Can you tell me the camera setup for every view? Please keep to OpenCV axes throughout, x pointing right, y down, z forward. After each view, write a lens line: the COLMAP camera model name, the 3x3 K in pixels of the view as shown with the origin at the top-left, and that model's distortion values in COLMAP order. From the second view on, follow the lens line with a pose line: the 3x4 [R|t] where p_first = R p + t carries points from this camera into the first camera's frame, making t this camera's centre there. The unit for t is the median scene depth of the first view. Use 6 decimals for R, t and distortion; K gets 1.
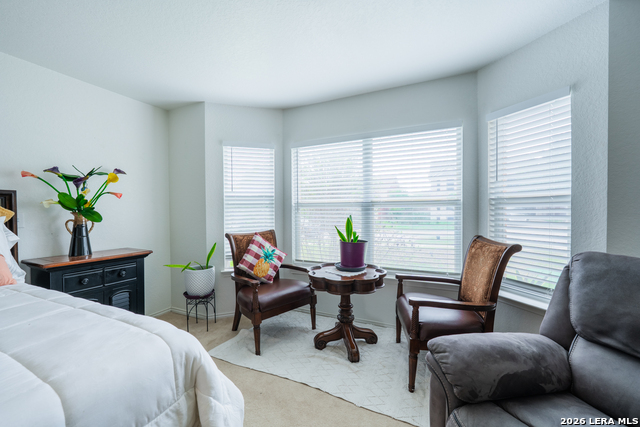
lens RADIAL K [[262.2, 0, 319.7], [0, 262.2, 213.0], [0, 0, 1]] dist [-0.010908, -0.000031]
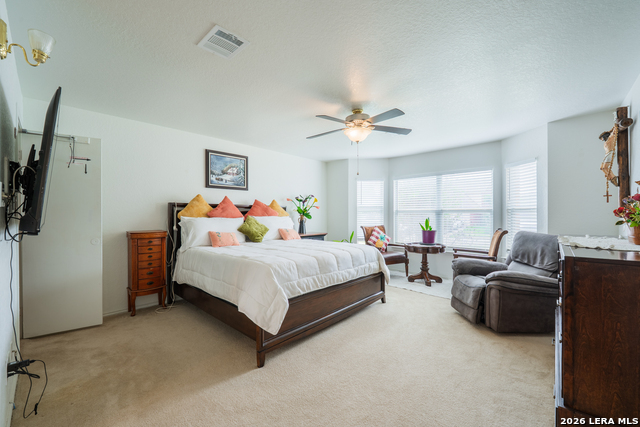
lens RADIAL K [[262.2, 0, 316.4], [0, 262.2, 213.4], [0, 0, 1]] dist [-0.010908, -0.000031]
pose [[0.947571, 0.005829, -0.319491, -0.043564], [-0.010846, 0.999844, -0.013927, 0.014841], [0.319360, 0.016662, 0.947487, -1.063693]]
